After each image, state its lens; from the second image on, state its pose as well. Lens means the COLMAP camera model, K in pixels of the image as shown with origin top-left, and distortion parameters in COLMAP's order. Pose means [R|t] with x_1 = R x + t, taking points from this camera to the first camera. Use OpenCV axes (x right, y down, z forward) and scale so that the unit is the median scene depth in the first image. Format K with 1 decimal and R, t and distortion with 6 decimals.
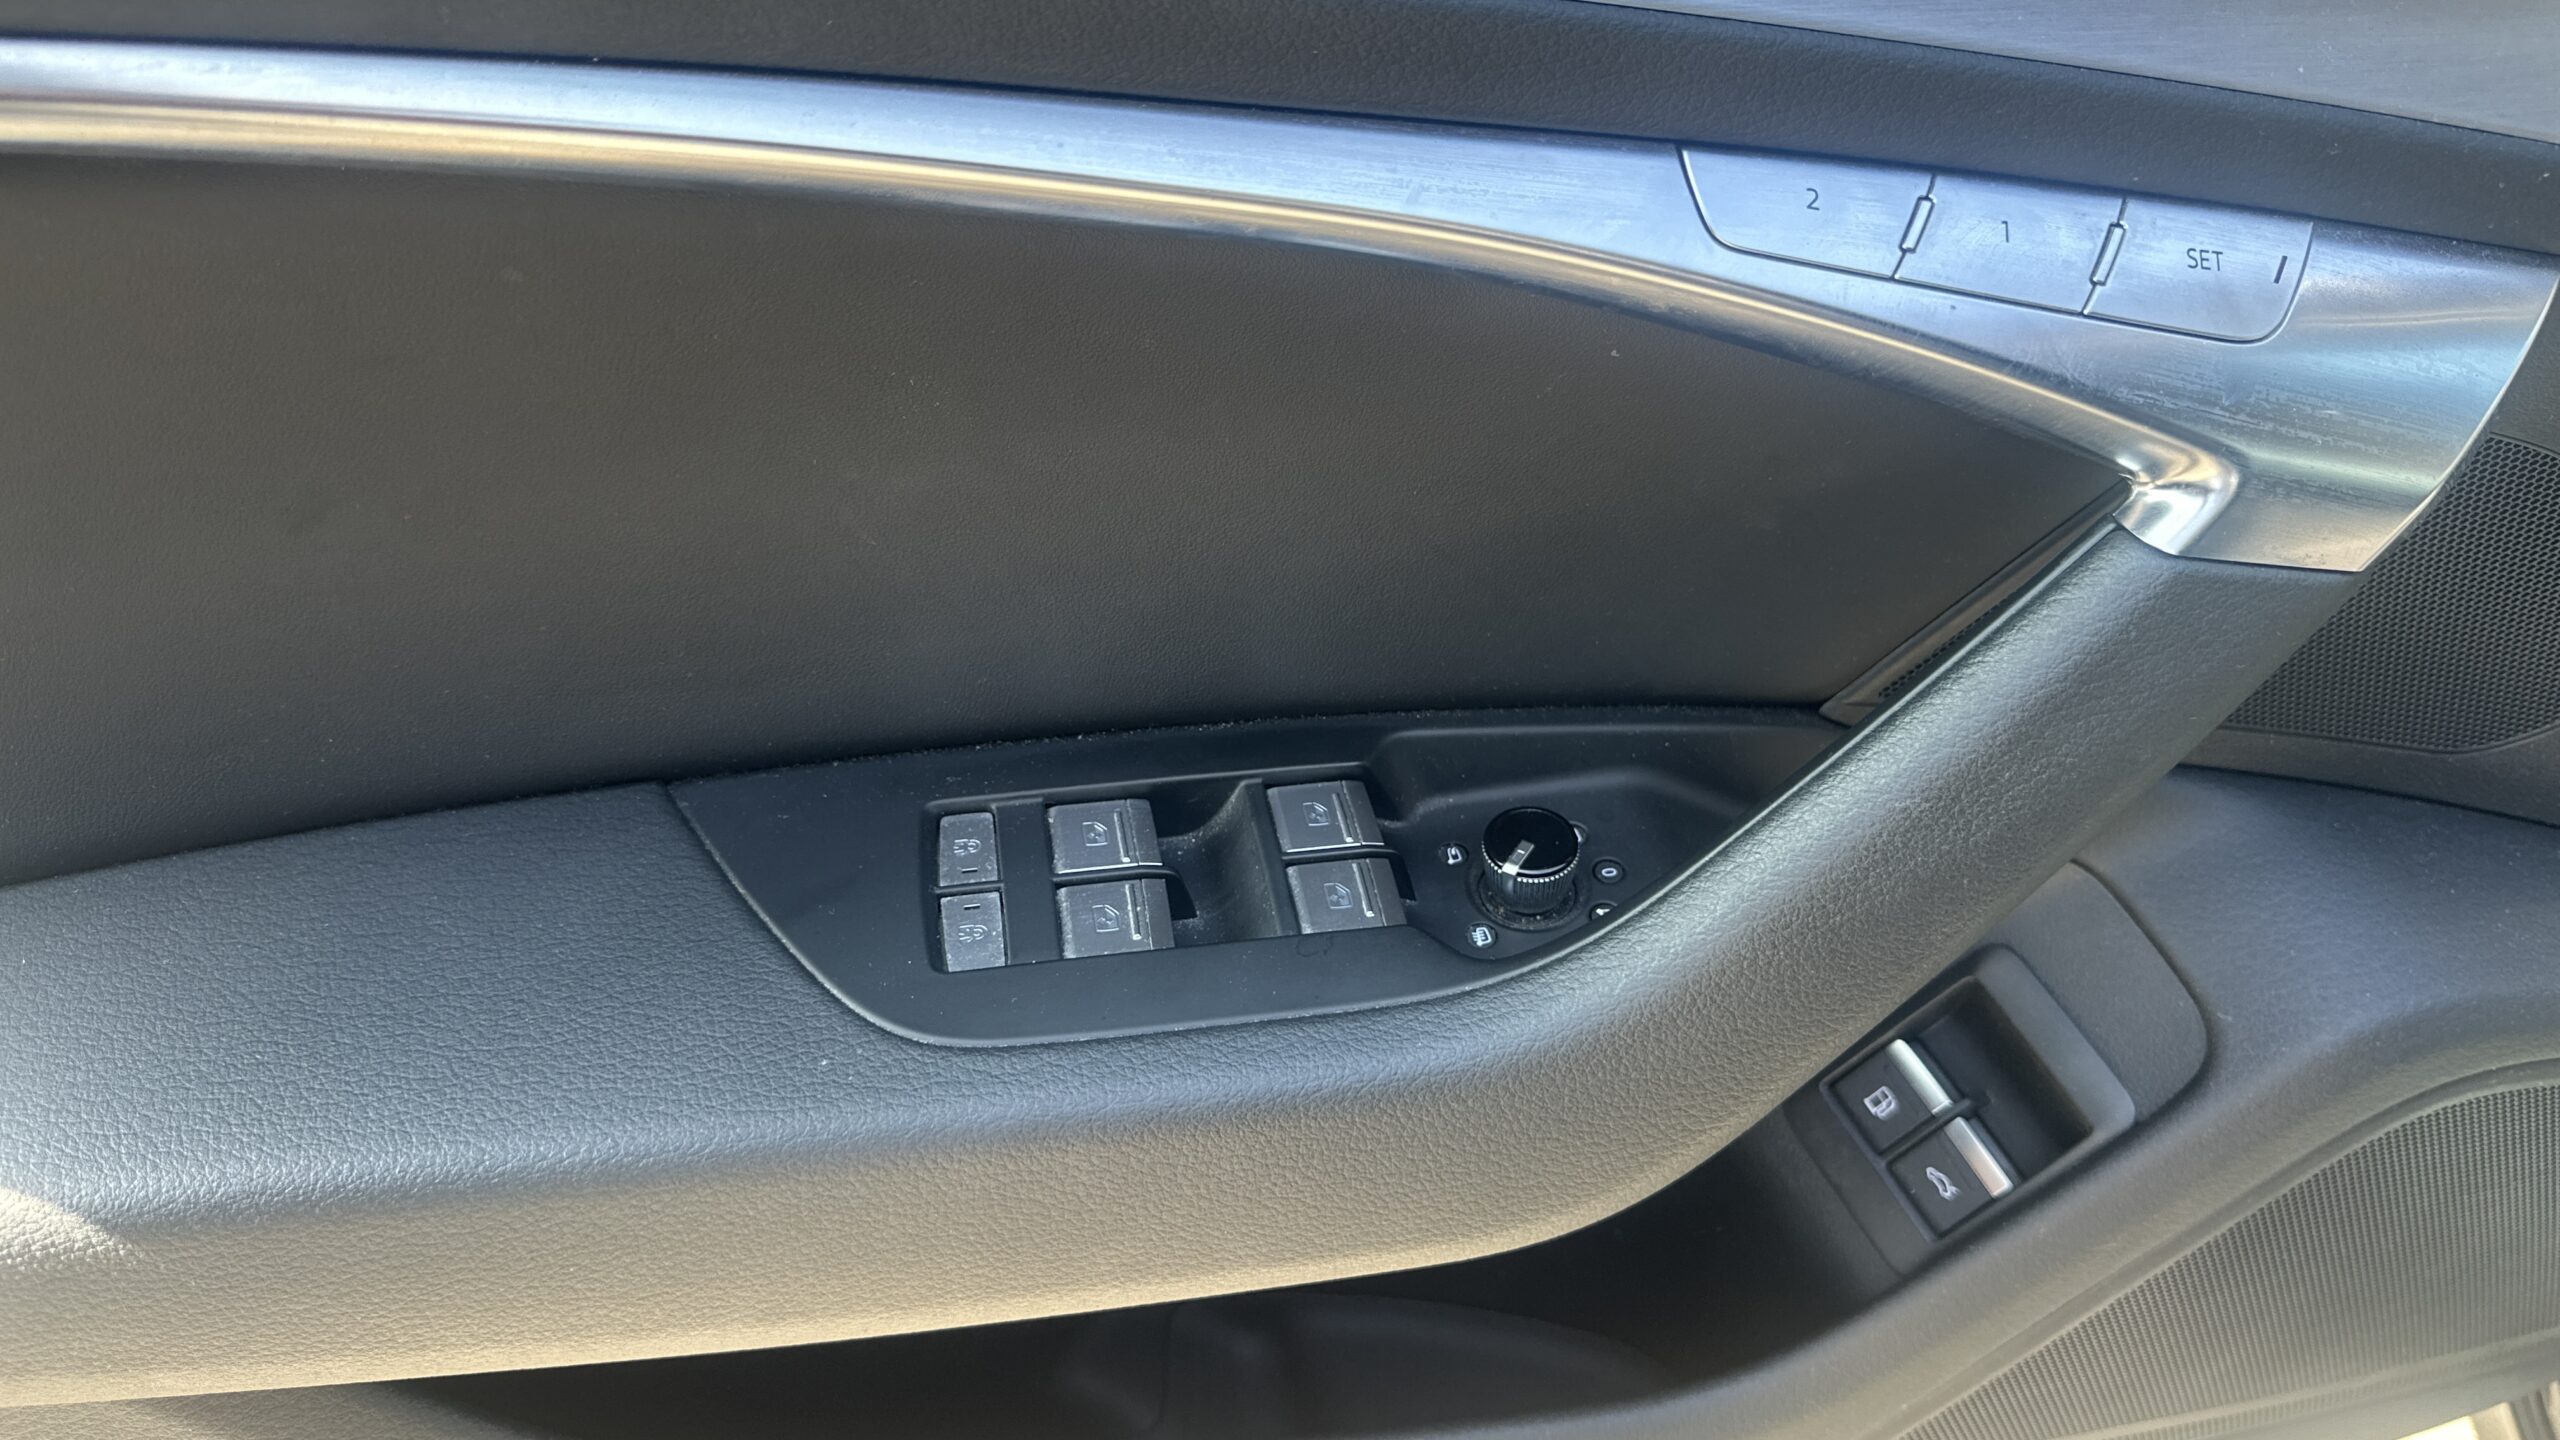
lens RADIAL K [[1878.0, 0, 1280.0], [0, 1878.0, 720.0], [0, 0, 1]] dist [0.098011, -0.136102]
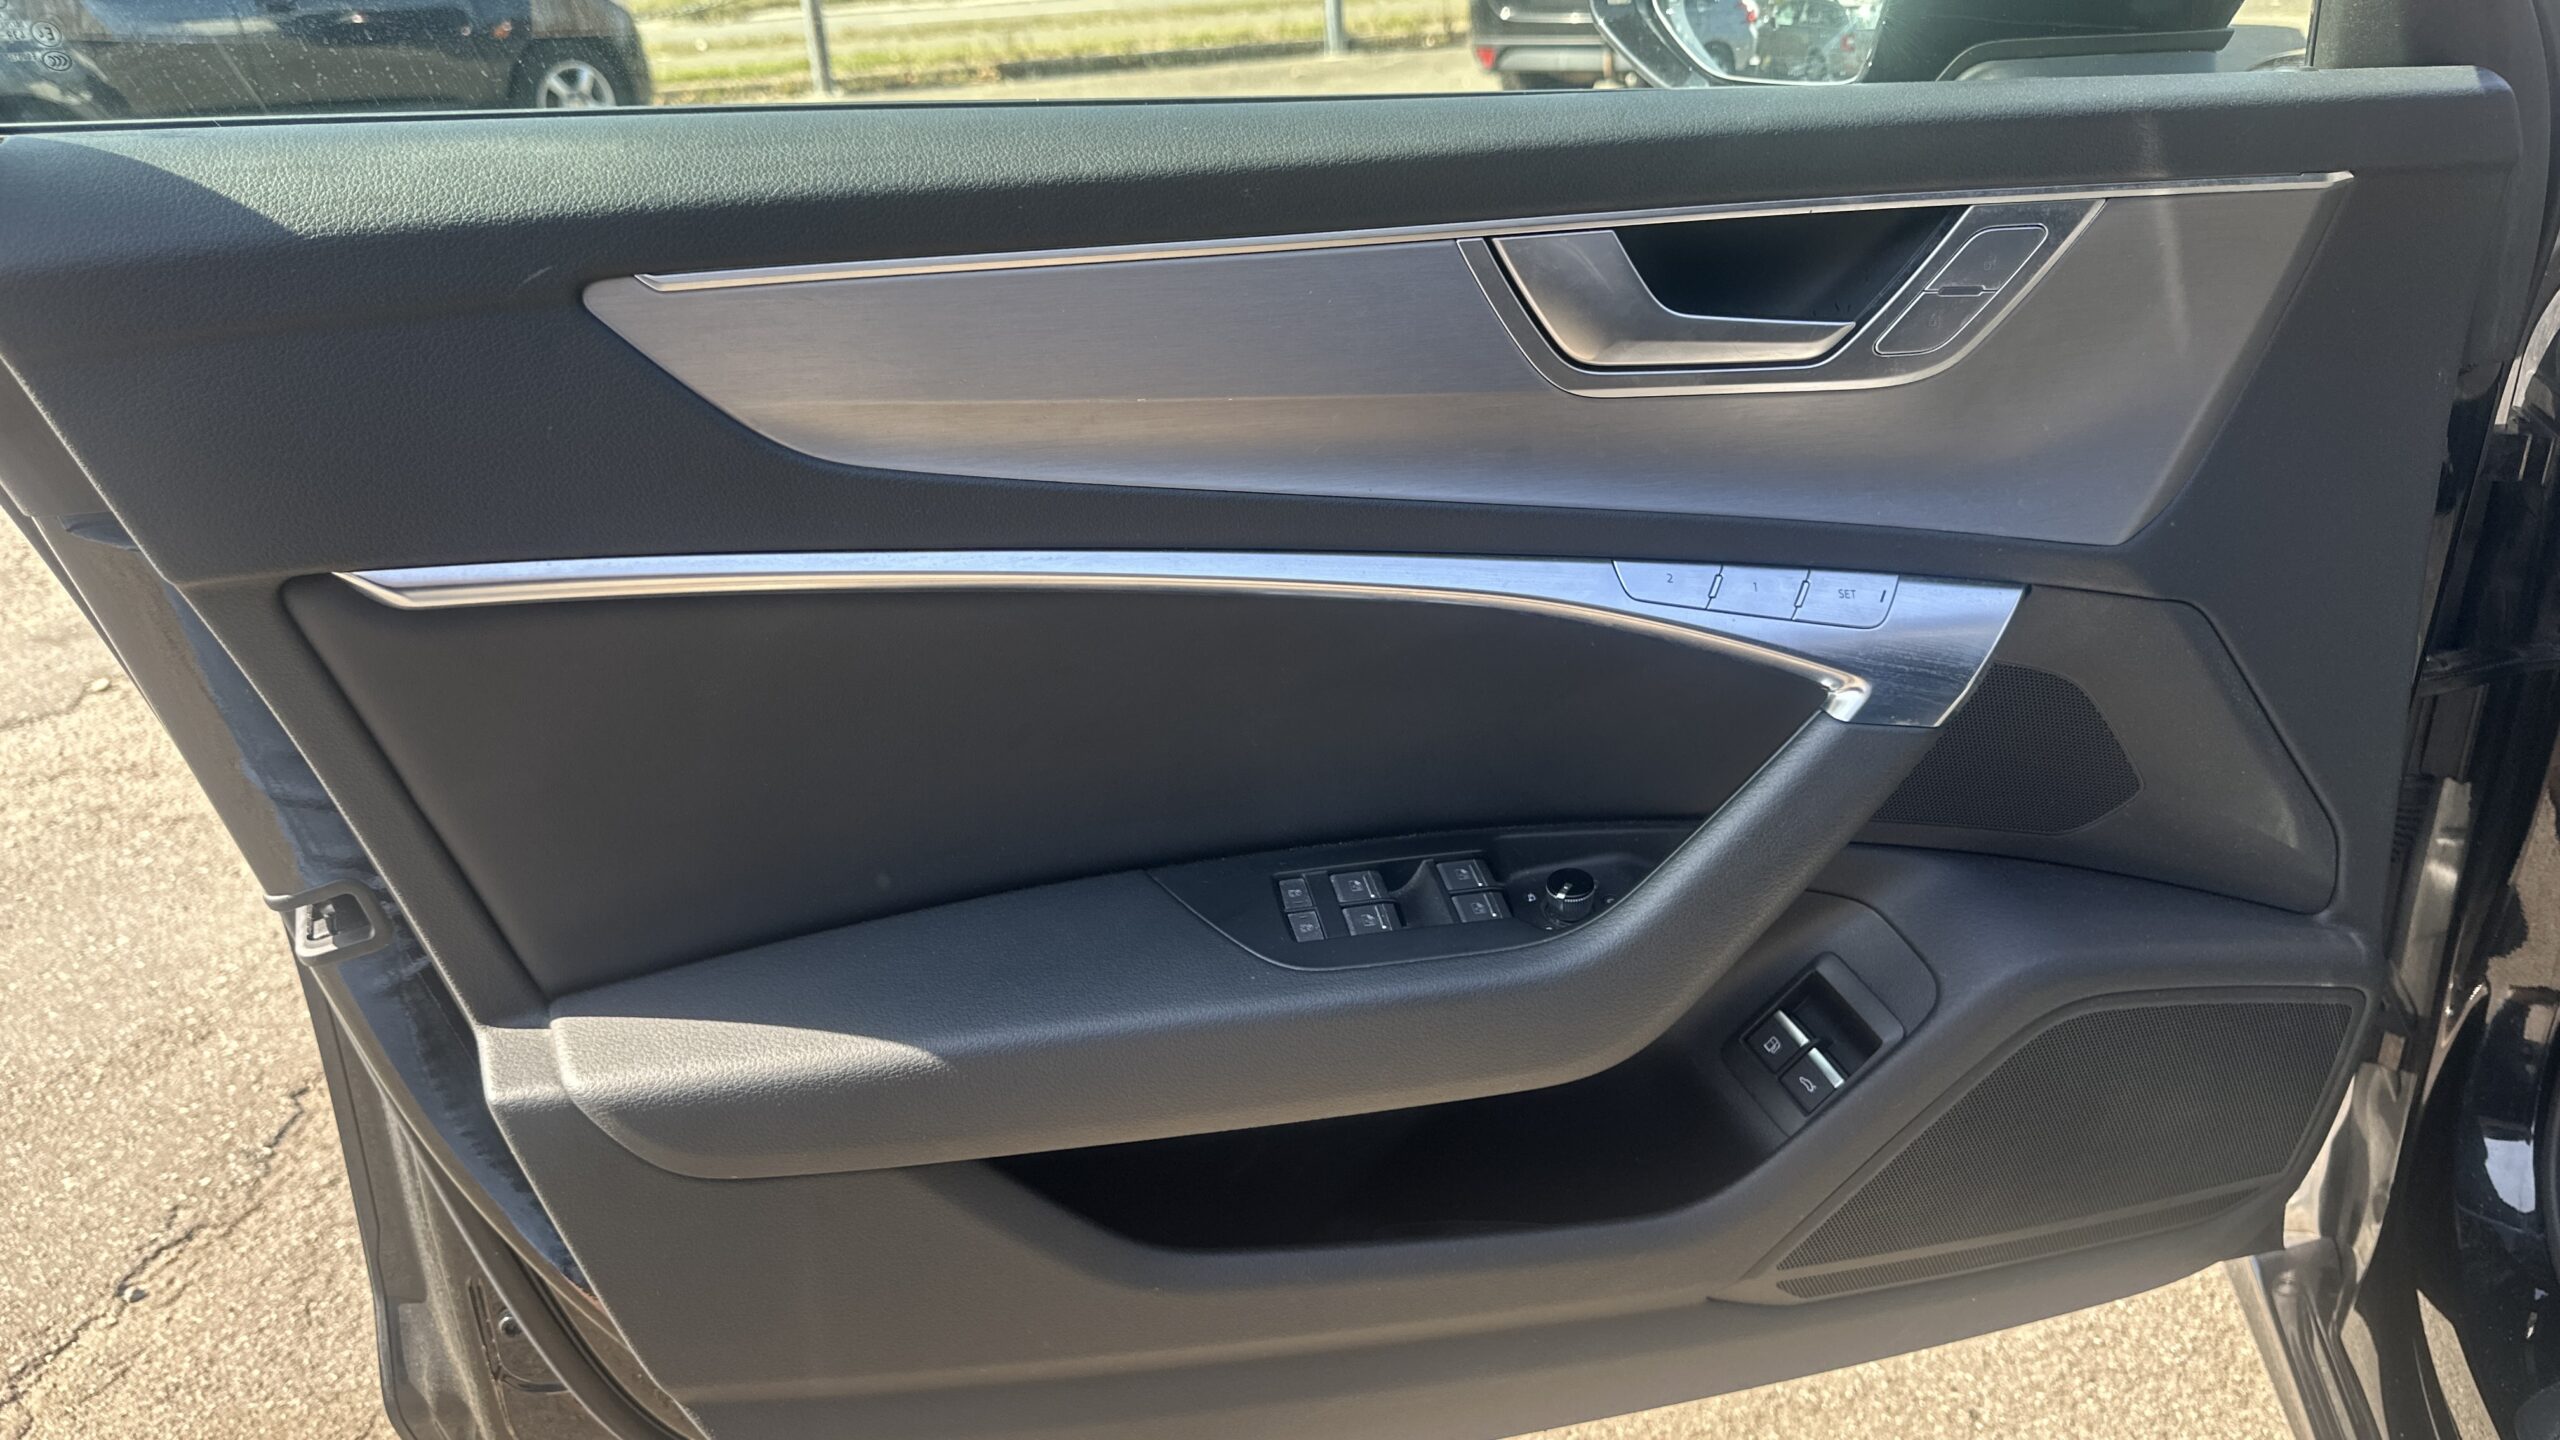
lens RADIAL K [[1878.0, 0, 1280.0], [0, 1878.0, 720.0], [0, 0, 1]] dist [0.098011, -0.136102]
pose [[0.999105, -0.041623, -0.007507, -0.156178], [0.039812, 0.985447, -0.165257, 0.215848], [0.014276, 0.164810, 0.986222, -1.032629]]
